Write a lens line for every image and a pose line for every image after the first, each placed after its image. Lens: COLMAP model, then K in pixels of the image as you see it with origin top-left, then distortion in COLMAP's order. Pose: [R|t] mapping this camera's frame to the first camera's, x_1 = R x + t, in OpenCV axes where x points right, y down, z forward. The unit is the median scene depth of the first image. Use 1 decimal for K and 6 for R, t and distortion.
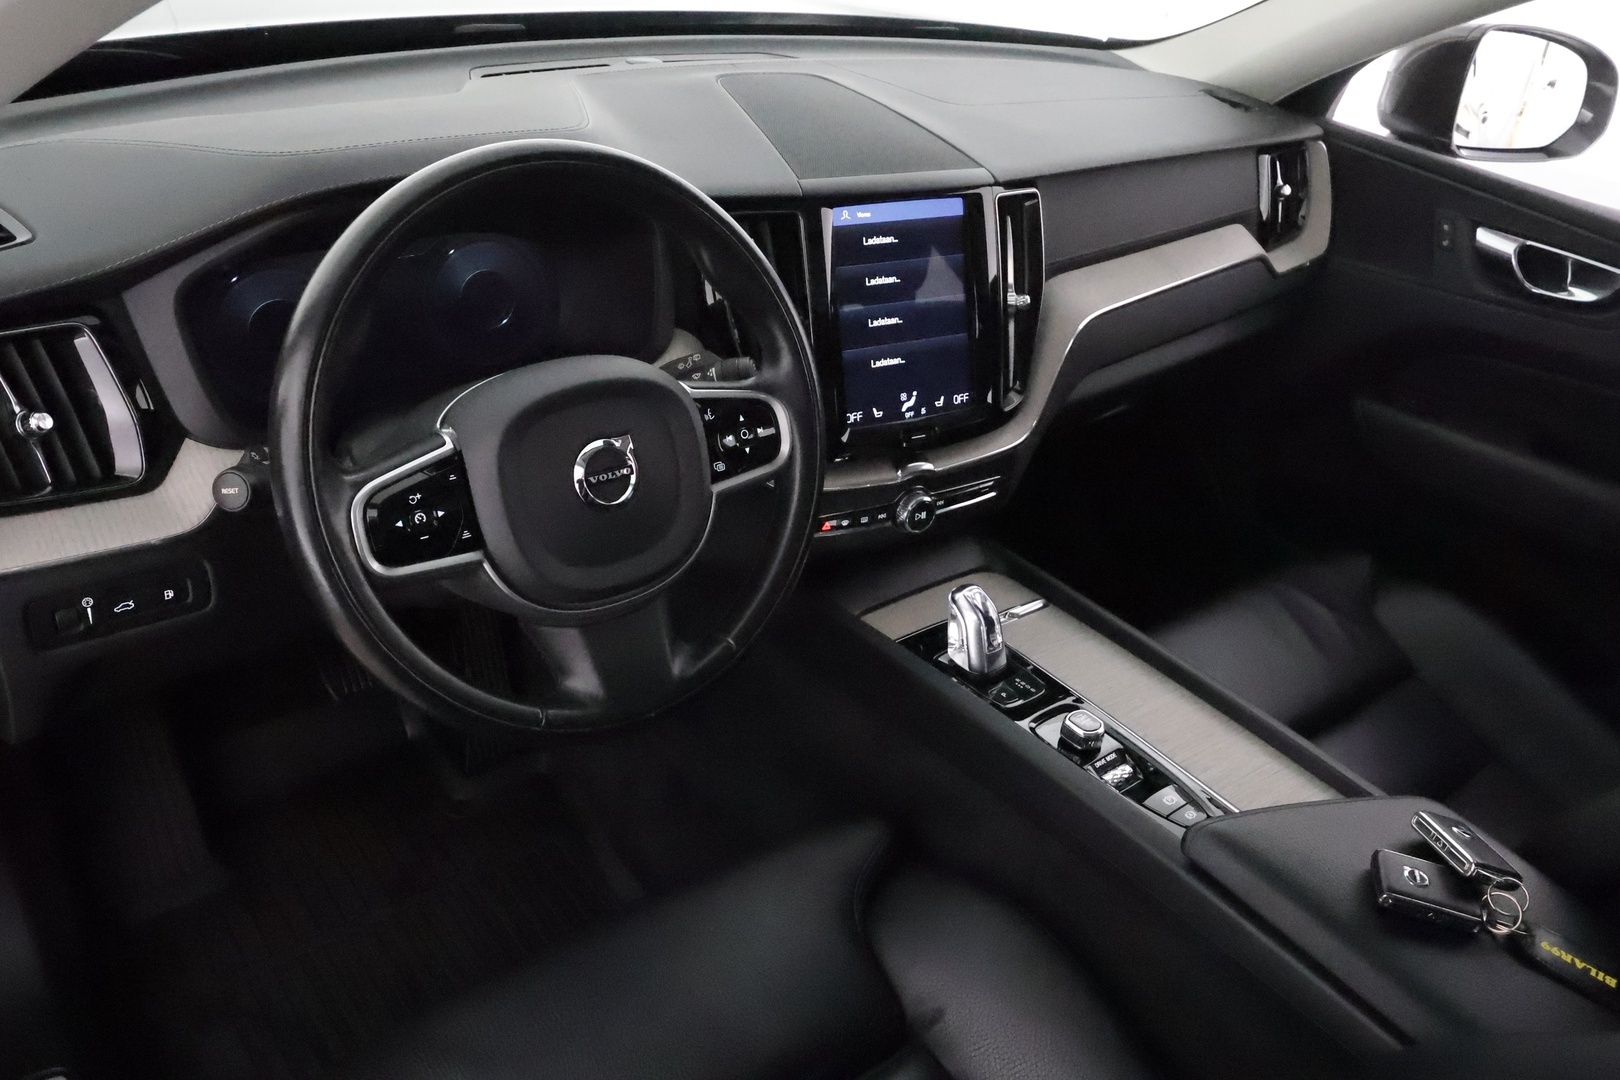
lens RADIAL K [[1279.2, 0, 811.2], [0, 1279.2, 543.6], [0, 0, 1]] dist [0.009053, -0.010781]
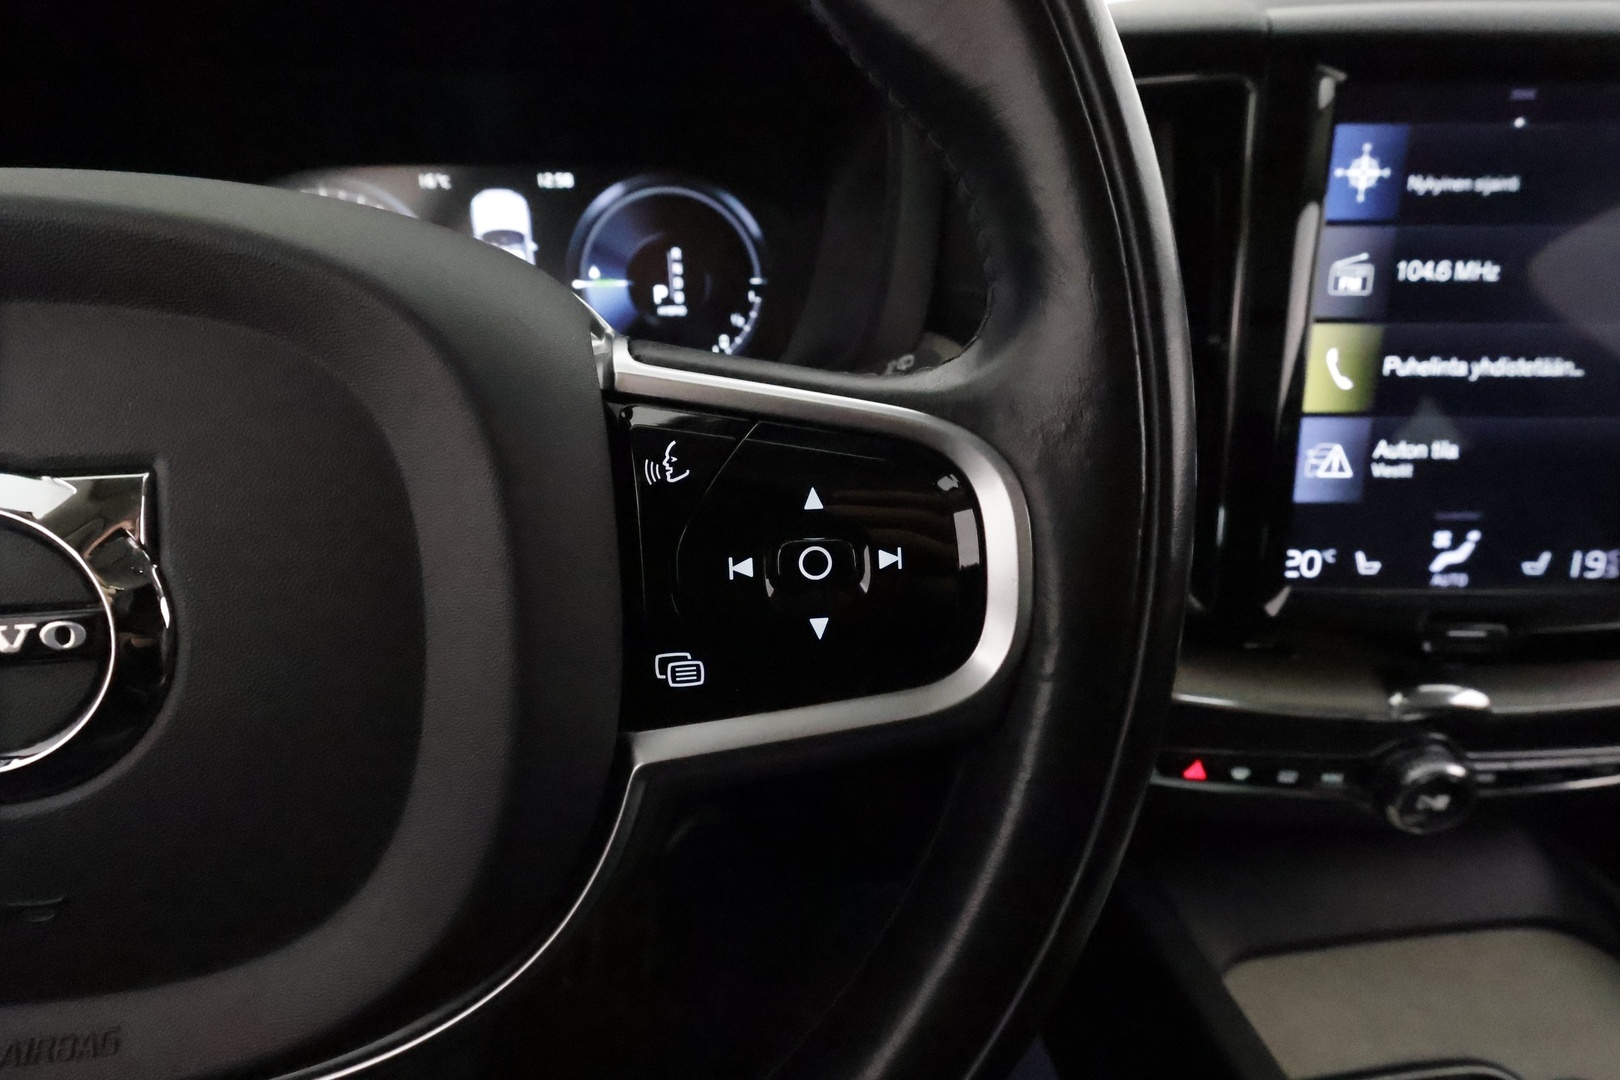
lens RADIAL K [[751.5, 0, 810.9], [0, 751.5, 539.5], [0, 0, 1]] dist [0.002815, -0.004277]
pose [[0.849905, 0.169700, -0.498861, 0.015599], [-0.201546, 0.979426, -0.010196, -0.067342], [0.486867, 0.109209, 0.866622, 0.663562]]
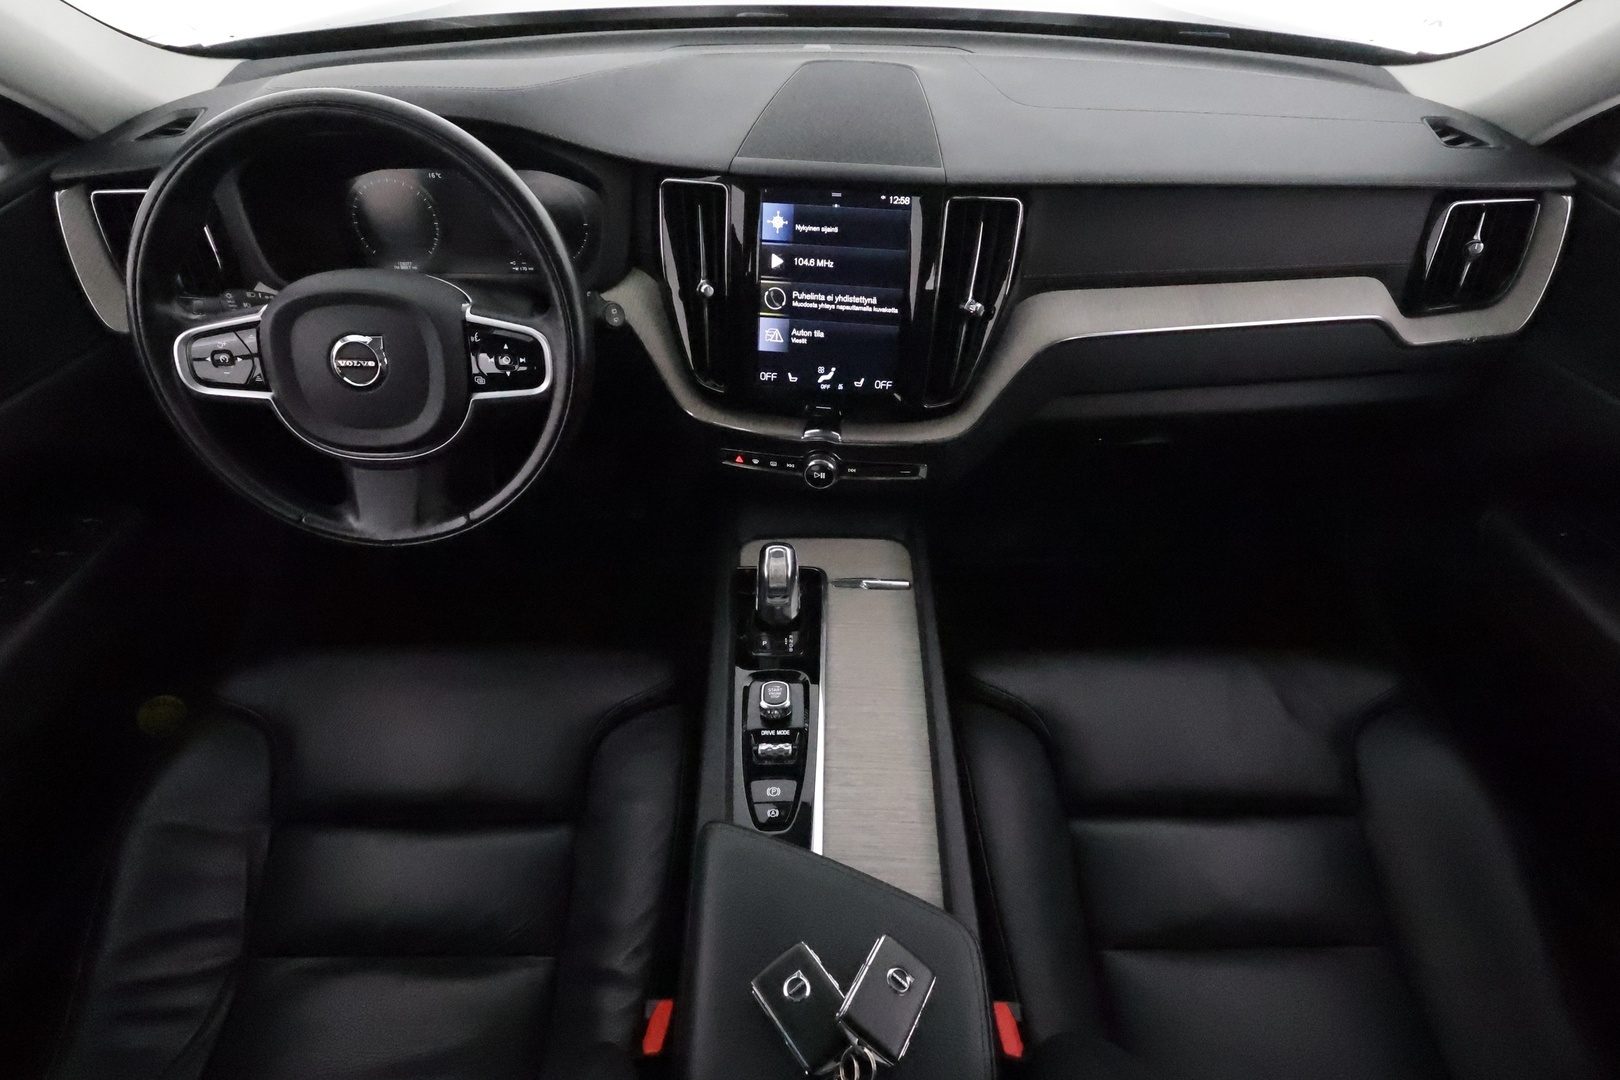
lens RADIAL K [[841.8, 0, 807.3], [0, 841.8, 544.4], [0, 0, 1]] dist [-0.001029, 0.003363]
pose [[0.787644, 0.346331, -0.509580, 0.495112], [-0.261682, 0.936803, 0.232213, -0.139503], [0.557798, -0.049554, 0.828496, 0.367388]]
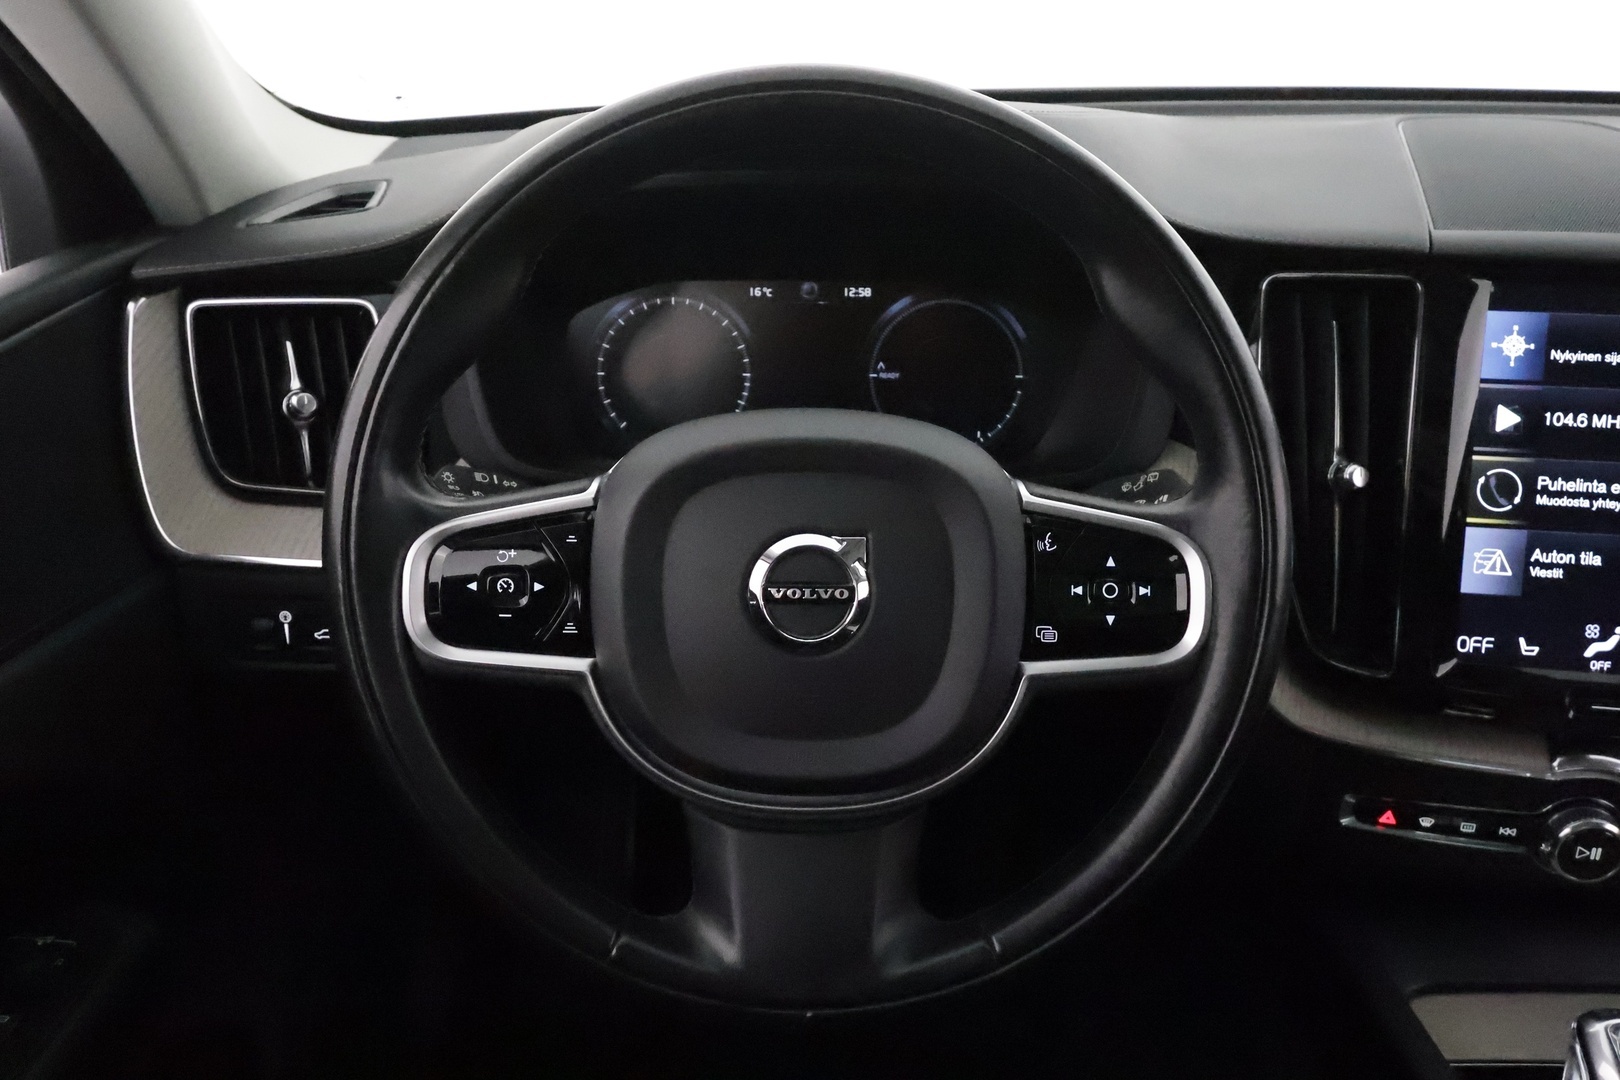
lens RADIAL K [[1279.2, 0, 811.1], [0, 1279.2, 541.9], [0, 0, 1]] dist [0.009053, -0.010781]
pose [[0.773036, 0.171463, -0.610750, 0.142460], [-0.265363, 0.961899, -0.065828, -0.025923], [0.576192, 0.212958, 0.789083, 0.361717]]
